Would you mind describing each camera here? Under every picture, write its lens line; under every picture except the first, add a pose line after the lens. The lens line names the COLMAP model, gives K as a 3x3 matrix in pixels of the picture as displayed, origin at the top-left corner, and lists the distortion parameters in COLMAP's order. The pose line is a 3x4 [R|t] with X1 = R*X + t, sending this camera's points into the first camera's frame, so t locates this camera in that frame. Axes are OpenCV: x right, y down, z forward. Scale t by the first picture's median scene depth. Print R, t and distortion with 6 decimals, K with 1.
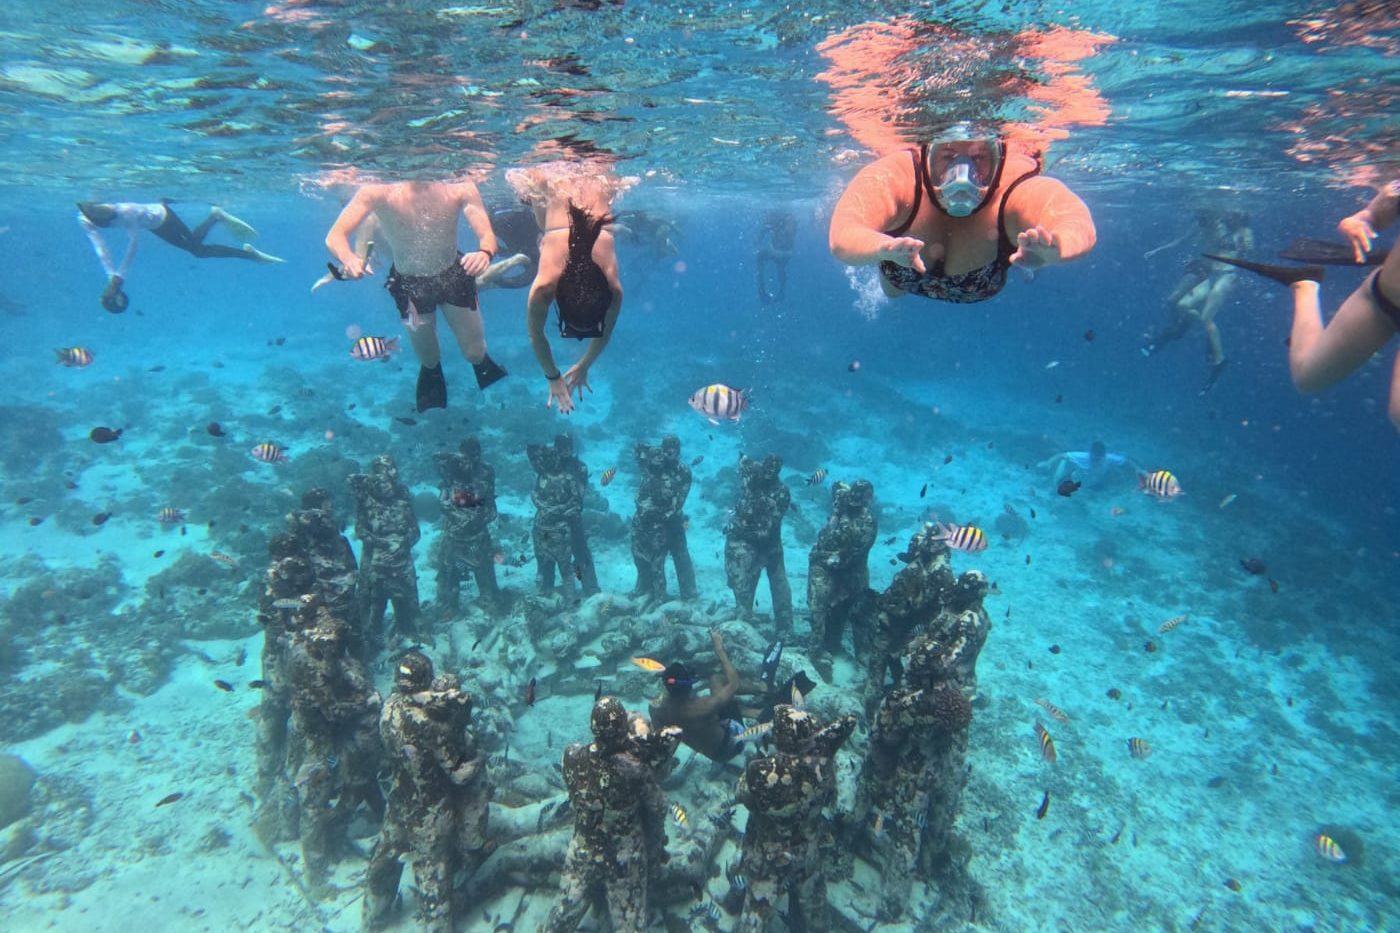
lens RADIAL K [[987.8, 0, 697.2], [0, 987.8, 429.1], [0, 0, 1]] dist [-0.111123, 0.103517]
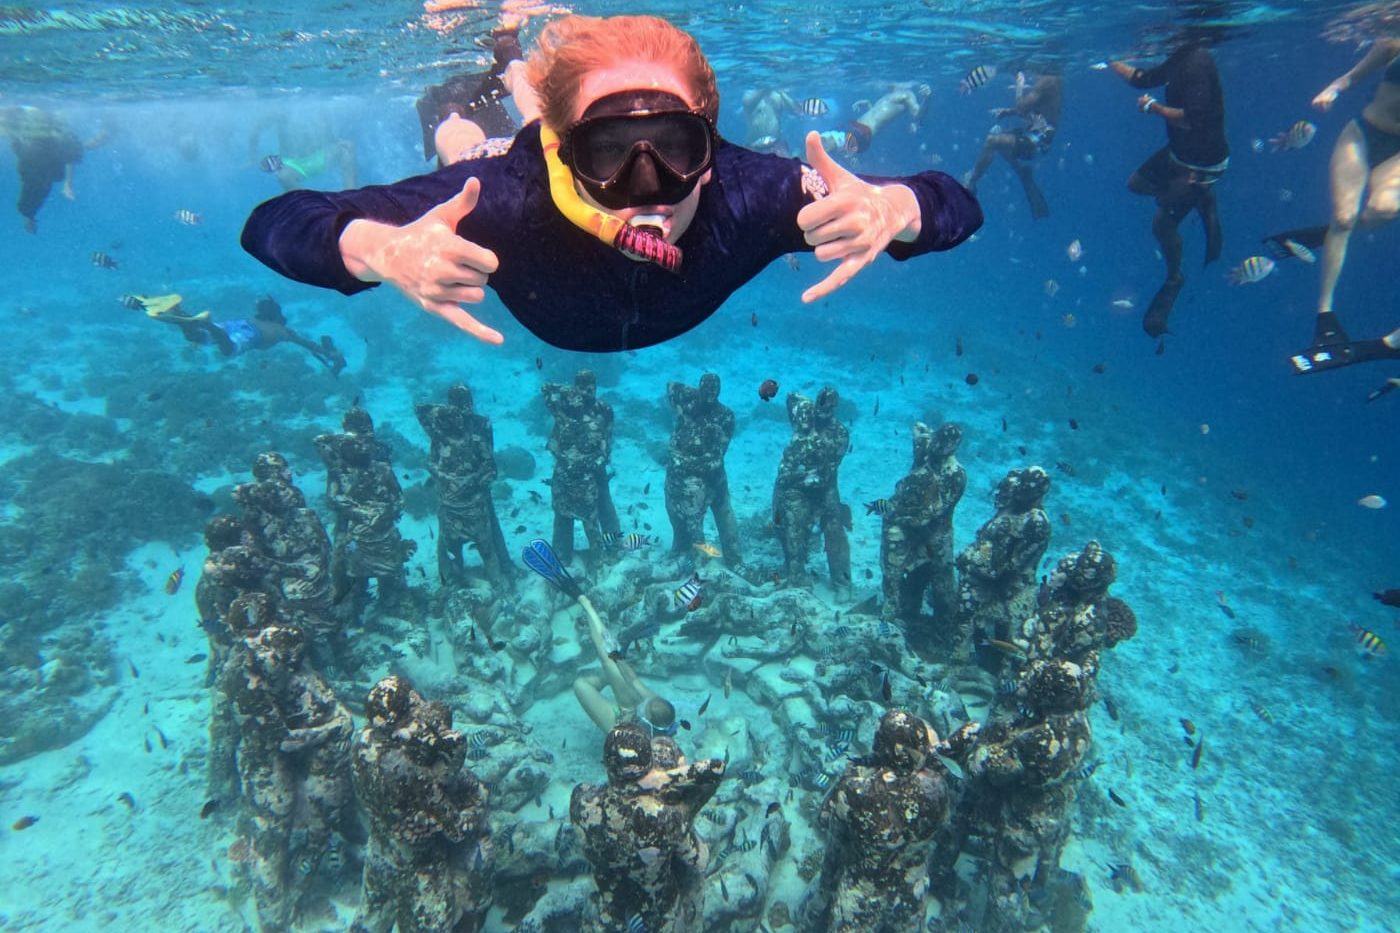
lens RADIAL K [[987.8, 0, 697.2], [0, 987.8, 429.1], [0, 0, 1]] dist [-0.111123, 0.103517]
pose [[0.915292, -0.164656, 0.367599, -0.331595], [0.126016, 0.983874, 0.126931, -0.049108], [-0.382571, -0.069855, 0.921281, 0.233676]]
